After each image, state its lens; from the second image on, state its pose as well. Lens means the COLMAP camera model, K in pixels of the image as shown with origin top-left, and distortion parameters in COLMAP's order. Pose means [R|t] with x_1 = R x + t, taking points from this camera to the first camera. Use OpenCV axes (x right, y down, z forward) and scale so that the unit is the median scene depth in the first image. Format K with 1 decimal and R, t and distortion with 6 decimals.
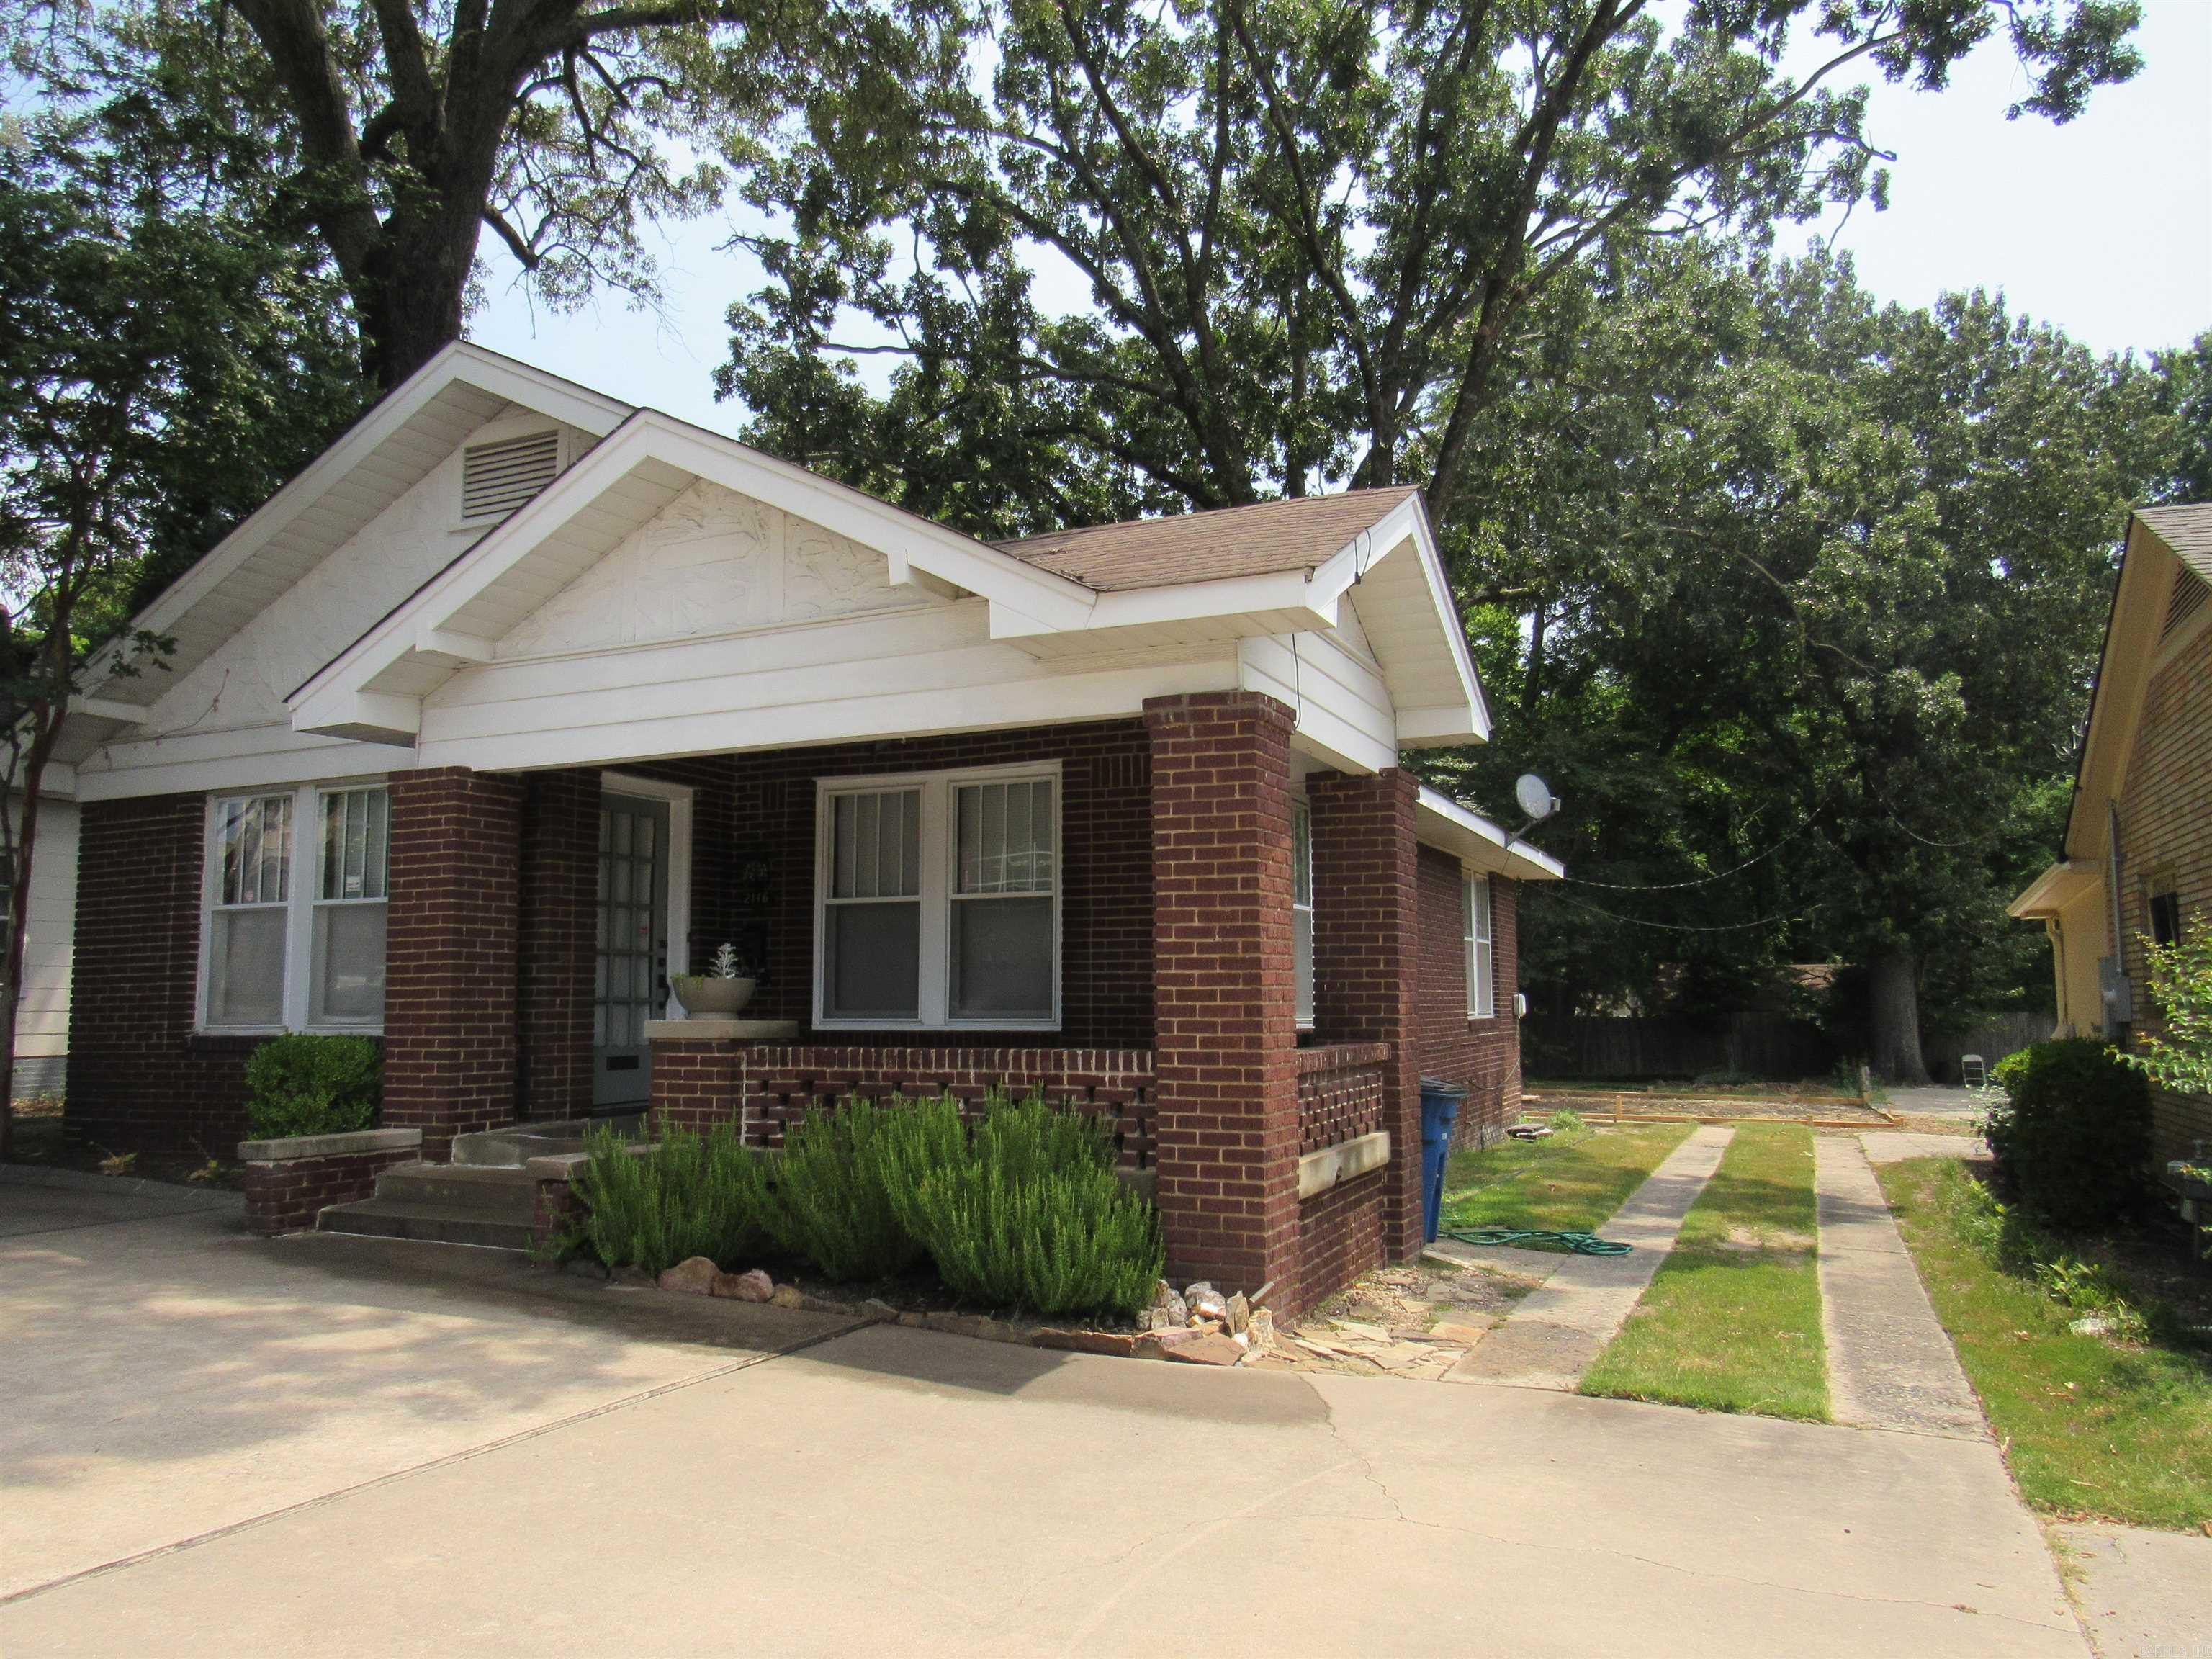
lens RADIAL K [[1577.1, 0, 1094.4], [0, 1577.1, 826.8], [0, 0, 1]] dist [-0.024288, 0.005028]
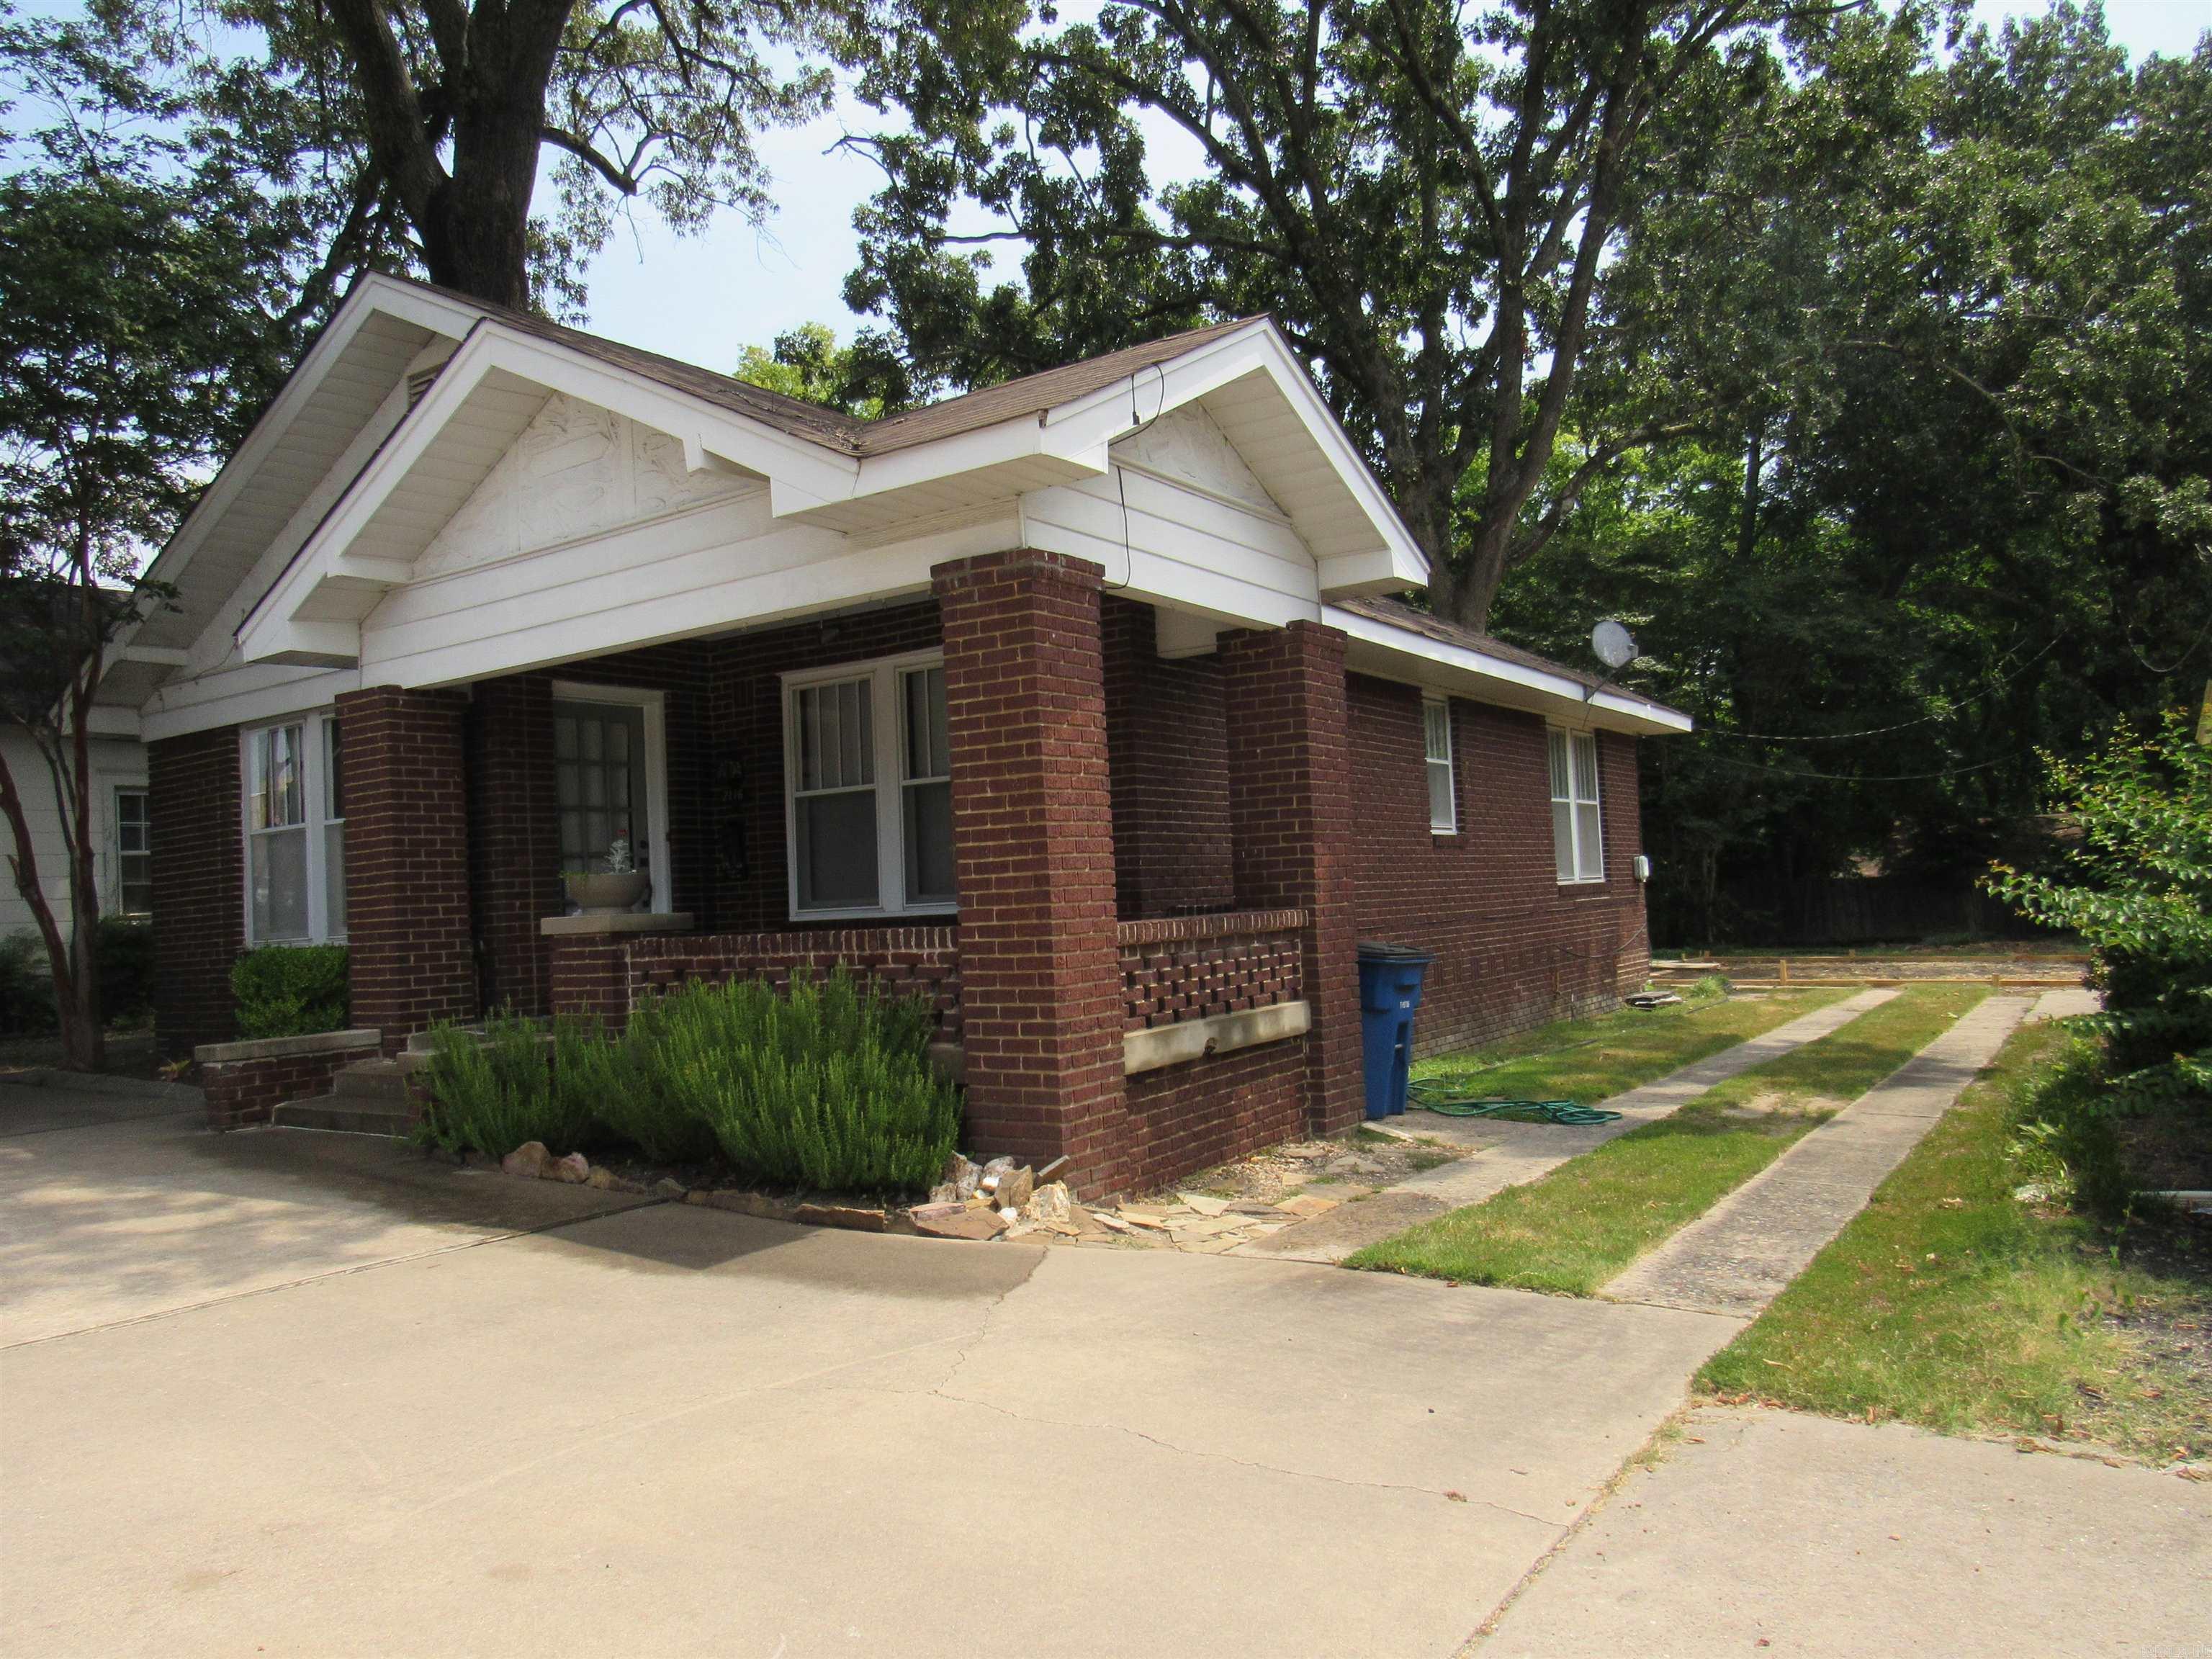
lens RADIAL K [[1575.5, 0, 1106.0], [0, 1575.5, 829.5], [0, 0, 1]] dist [-0.032229, 0.029717]
pose [[0.985613, -0.050910, -0.161165, 0.212389], [0.062236, 0.995876, 0.066019, 0.017217], [0.157140, -0.075099, 0.984717, 0.040289]]
